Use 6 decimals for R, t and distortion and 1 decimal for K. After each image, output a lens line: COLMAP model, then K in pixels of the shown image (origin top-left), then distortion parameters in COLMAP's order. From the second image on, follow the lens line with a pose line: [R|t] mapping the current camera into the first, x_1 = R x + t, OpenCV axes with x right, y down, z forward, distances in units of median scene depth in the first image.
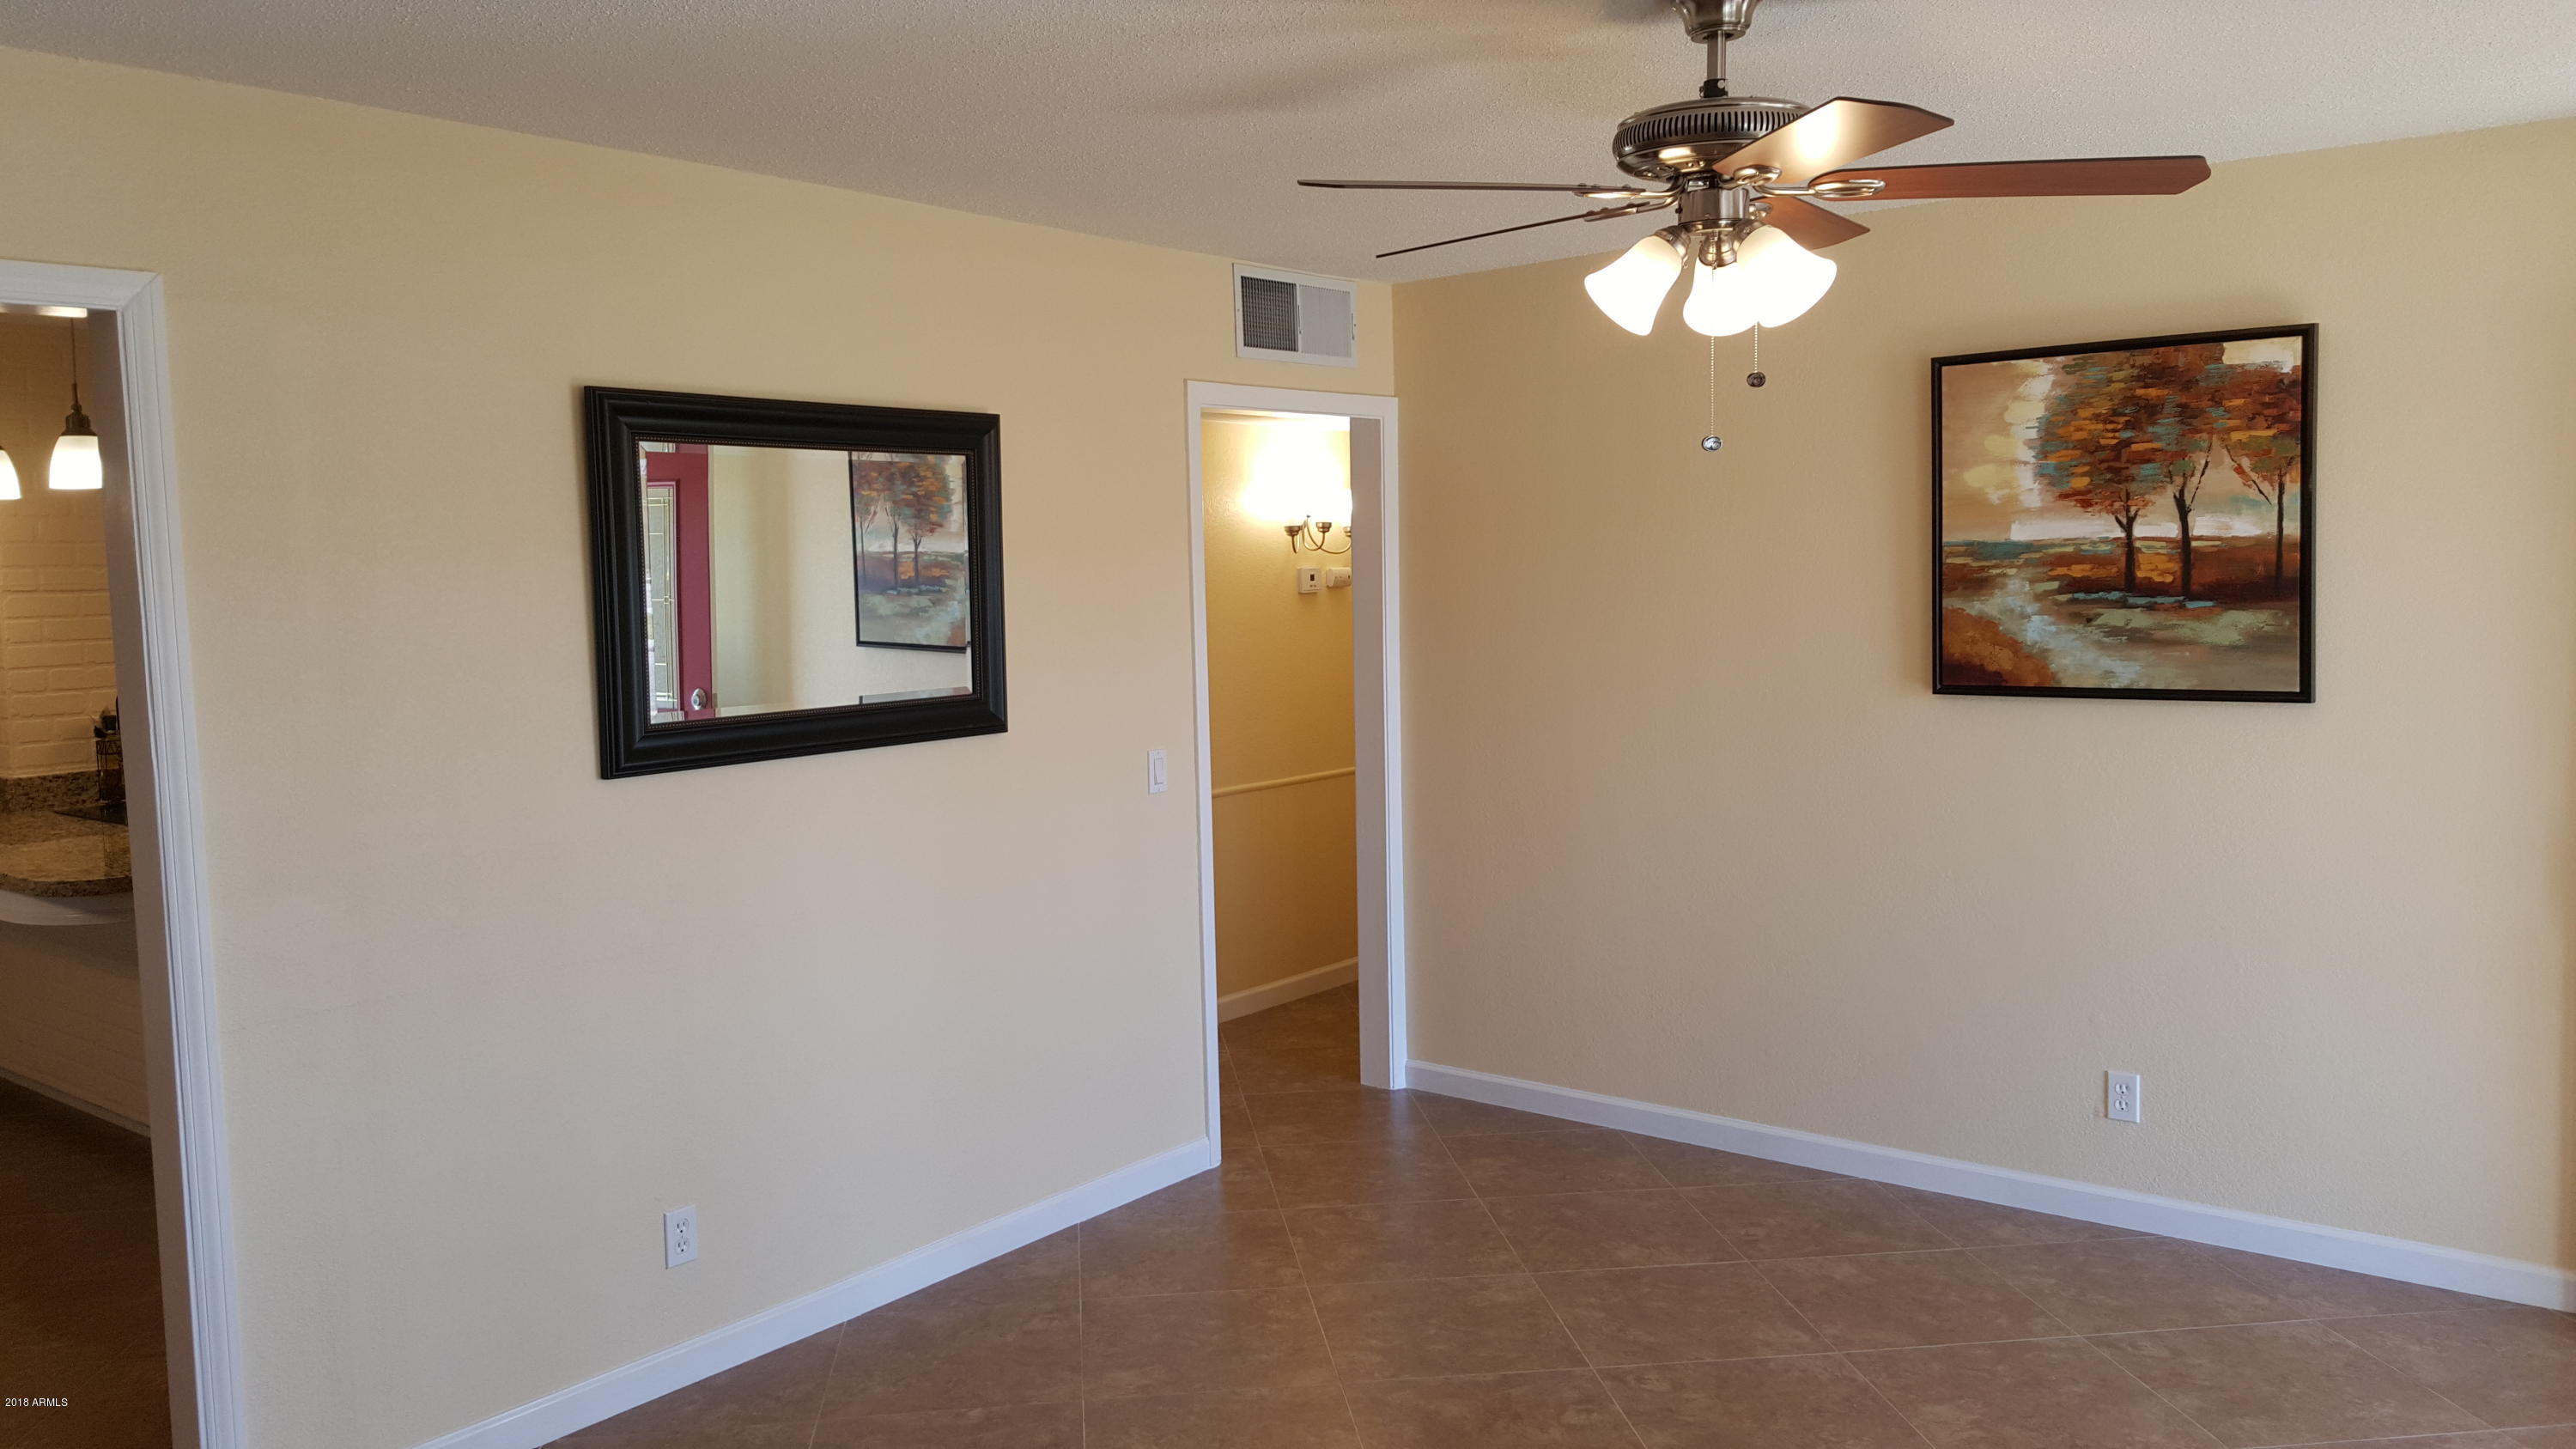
lens RADIAL K [[1933.5, 0, 1290.0], [0, 1933.5, 721.0], [0, 0, 1]] dist [0.057142, -0.073796]
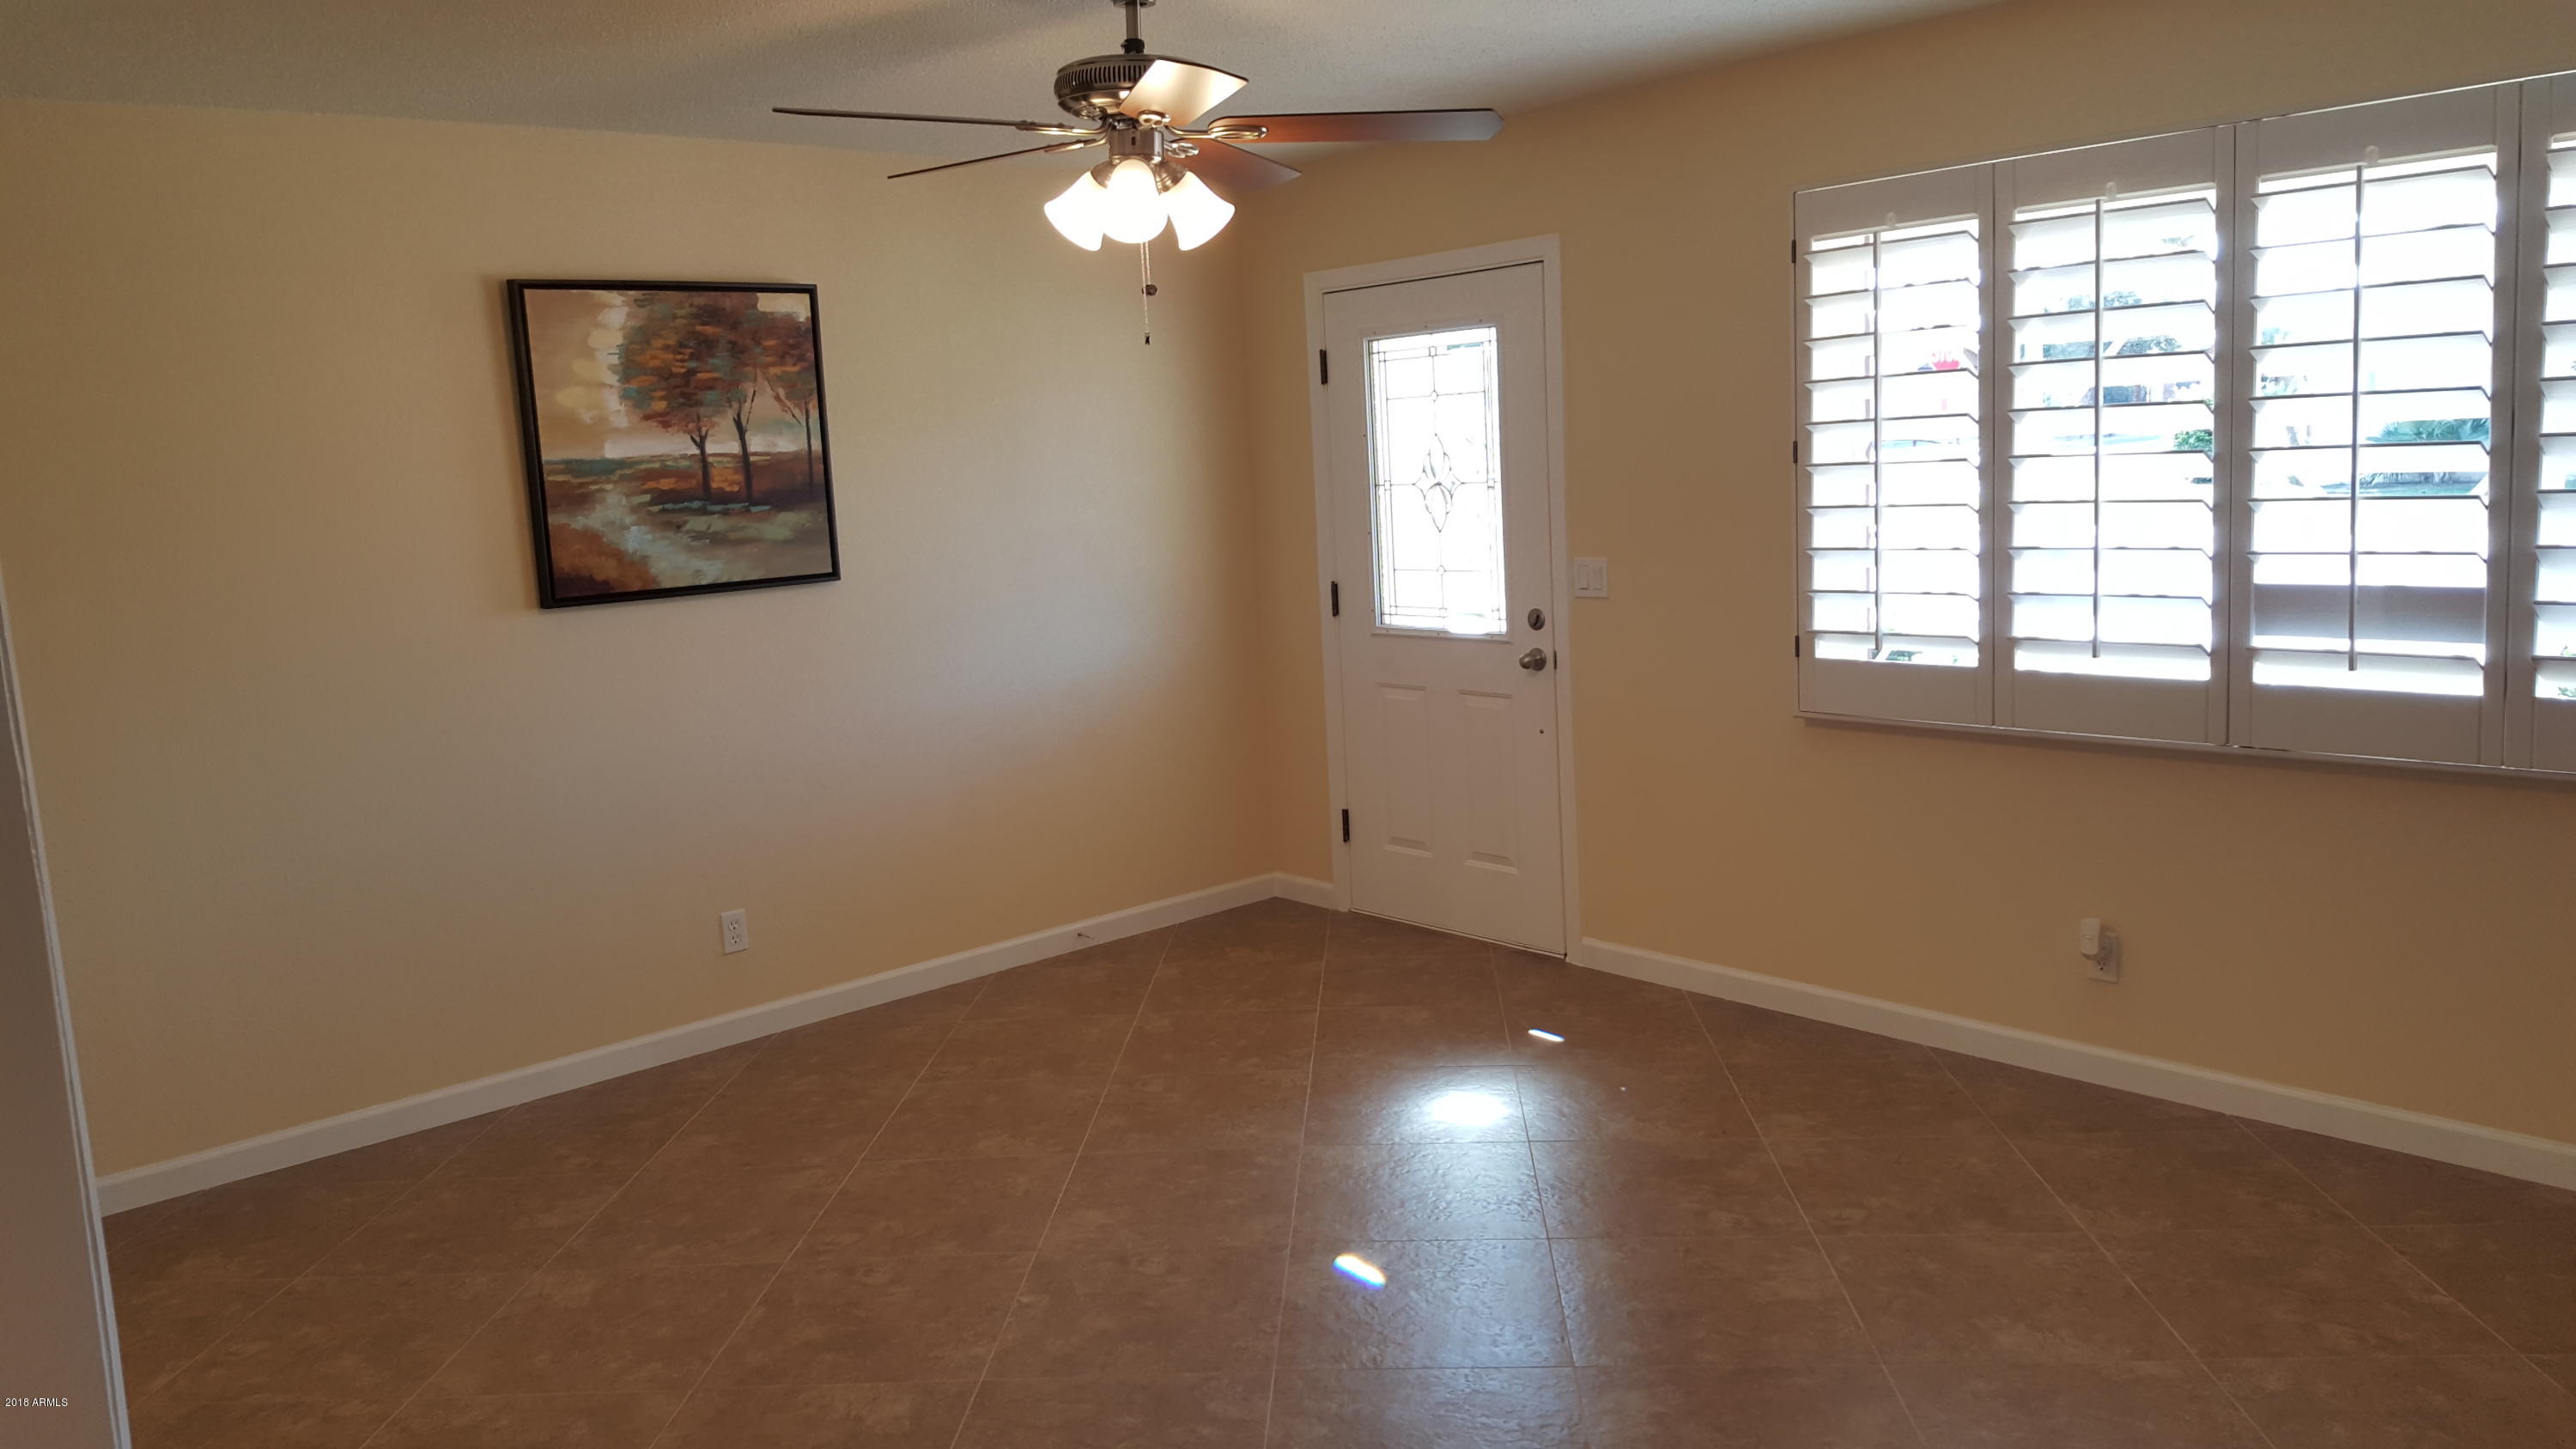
lens RADIAL K [[1933.5, 0, 1289.3], [0, 1933.5, 729.1], [0, 0, 1]] dist [0.057142, -0.073796]
pose [[0.125794, -0.134353, 0.982917, -0.690444], [0.126591, 0.984861, 0.118418, -0.025238], [-0.983946, 0.109532, 0.140898, 0.508141]]
